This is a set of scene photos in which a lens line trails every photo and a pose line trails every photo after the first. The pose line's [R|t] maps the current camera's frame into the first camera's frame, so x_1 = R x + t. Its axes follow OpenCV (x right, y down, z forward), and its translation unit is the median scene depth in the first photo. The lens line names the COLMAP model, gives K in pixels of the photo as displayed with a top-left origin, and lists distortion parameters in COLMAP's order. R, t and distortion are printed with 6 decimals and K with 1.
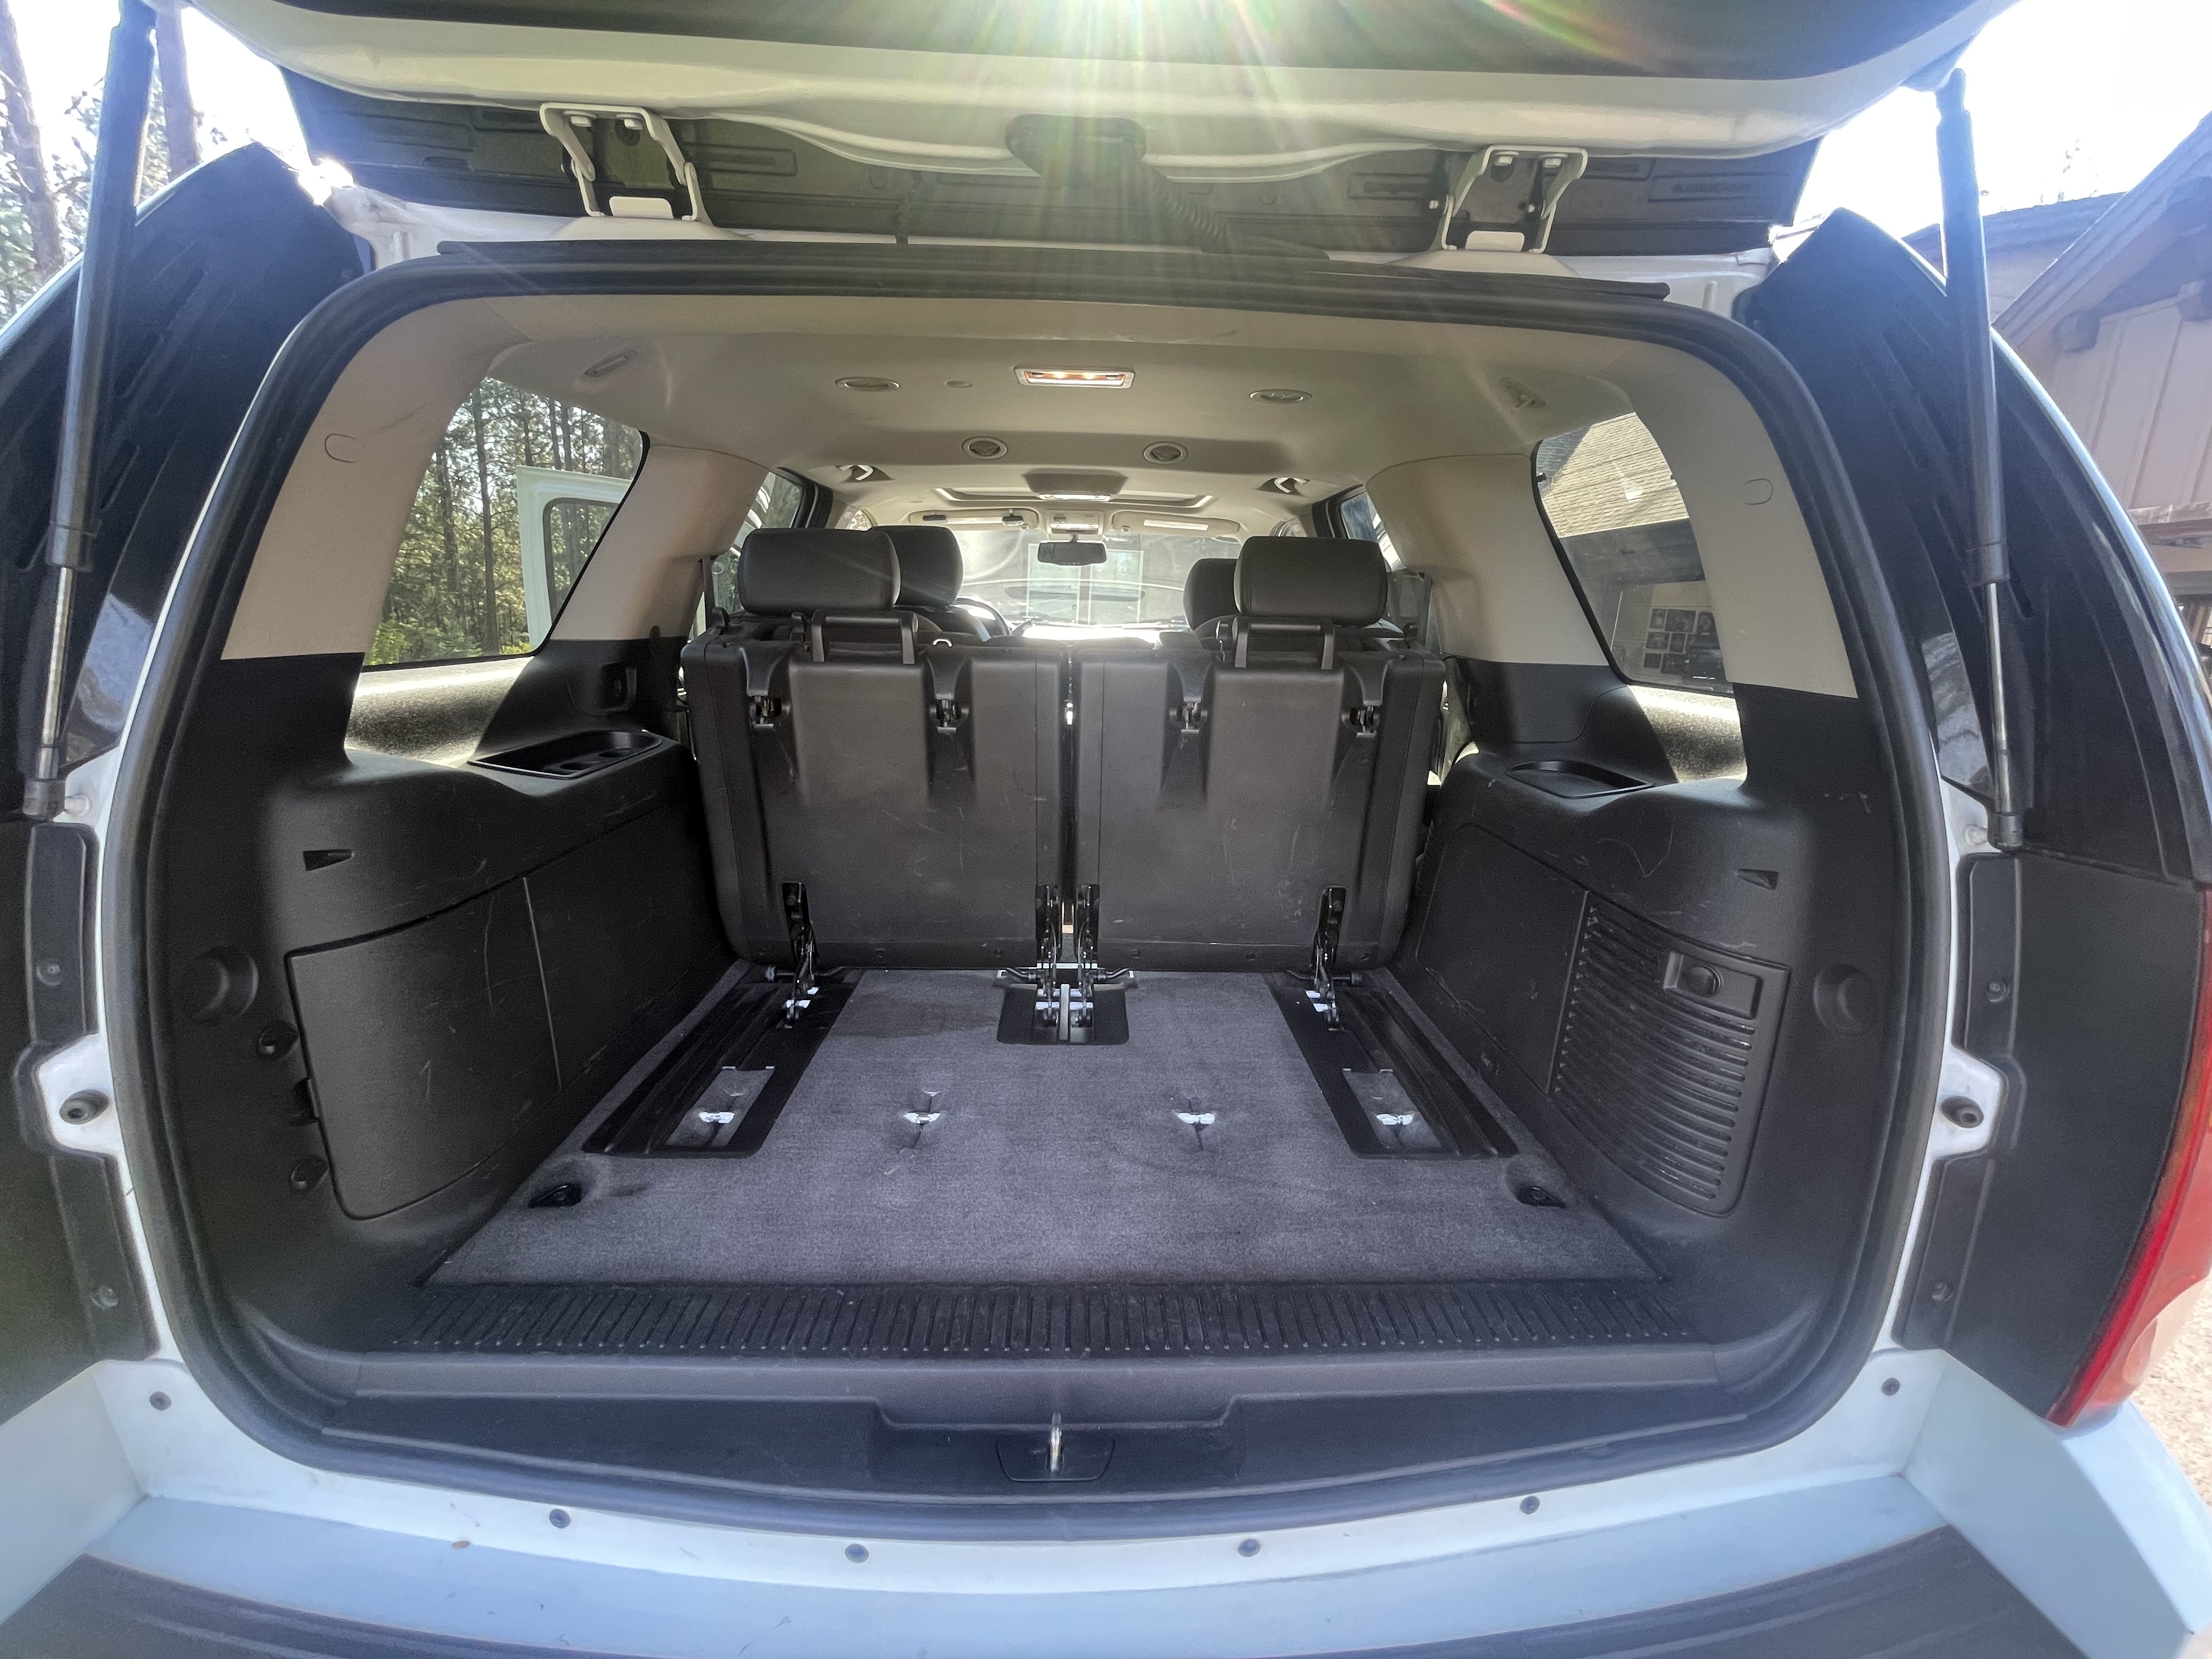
lens RADIAL K [[897.1, 0, 1102.0], [0, 897.1, 824.3], [0, 0, 1]] dist [0.004534, -0.000445]
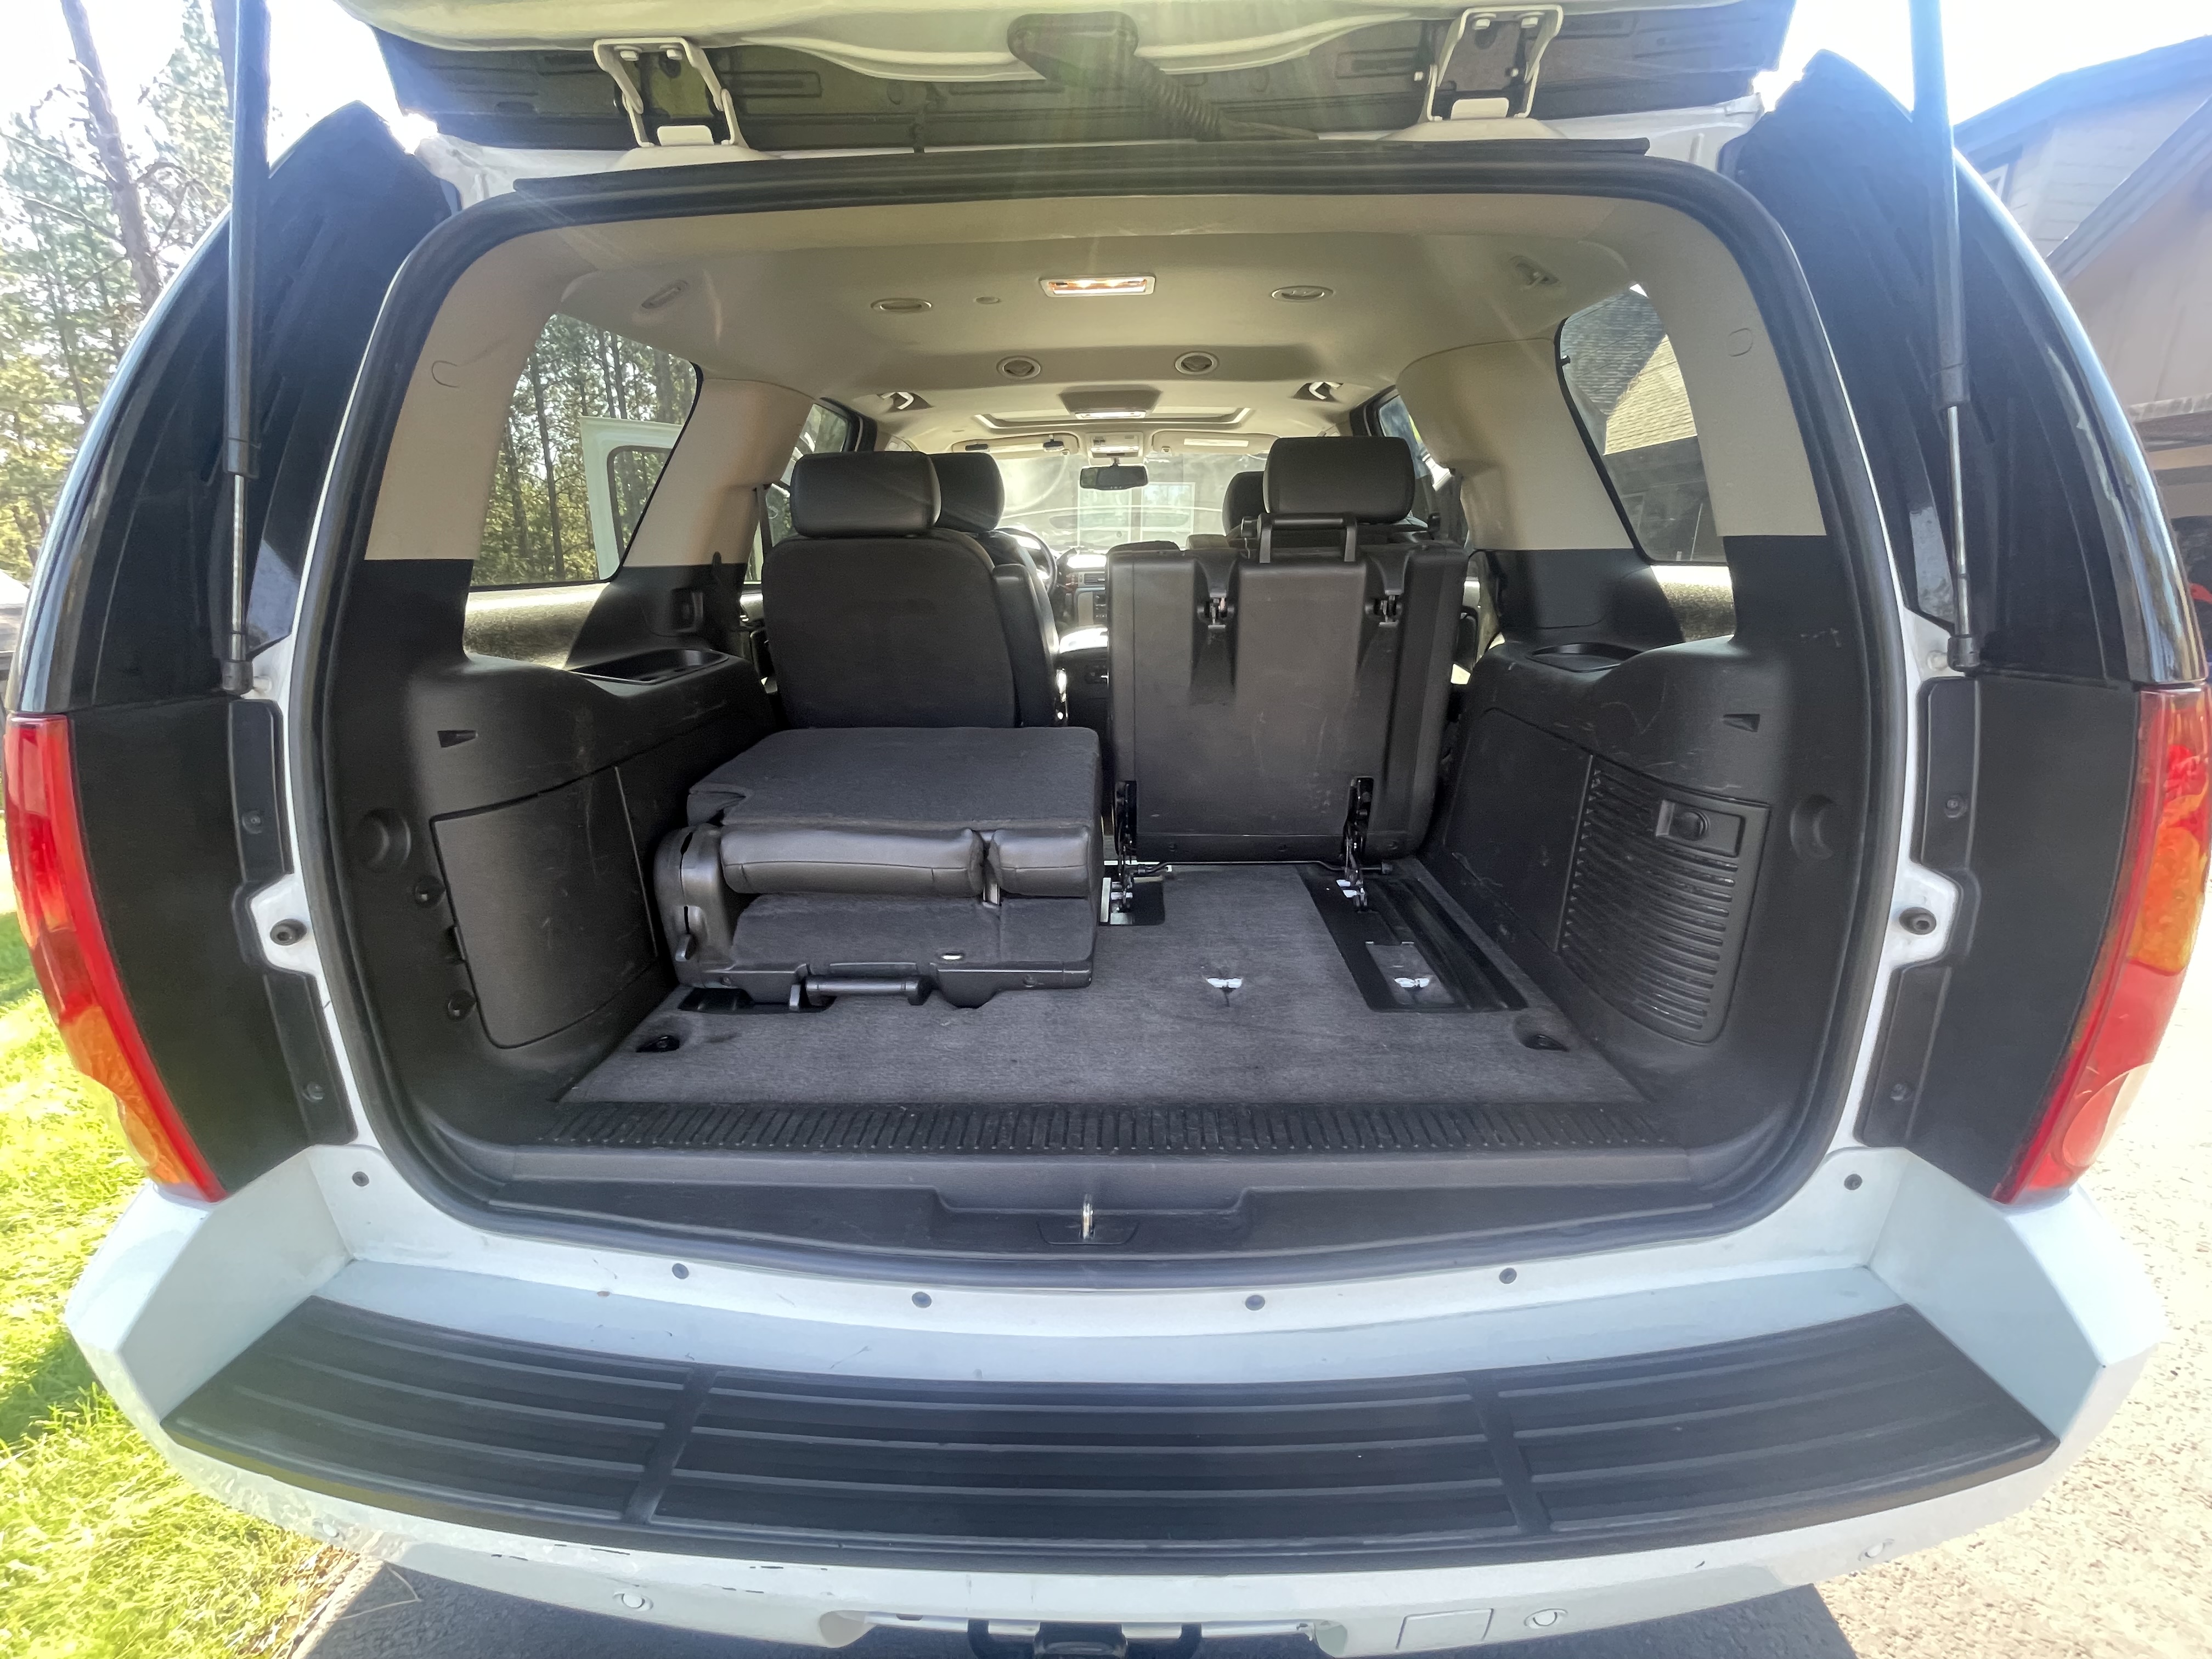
lens RADIAL K [[897.1, 0, 1101.7], [0, 897.1, 823.2], [0, 0, 1]] dist [0.004534, -0.000445]
pose [[0.997473, -0.022630, -0.067344, 0.047578], [0.026671, 0.997858, 0.059727, 0.092877], [0.065849, -0.061372, 0.995940, -0.105835]]
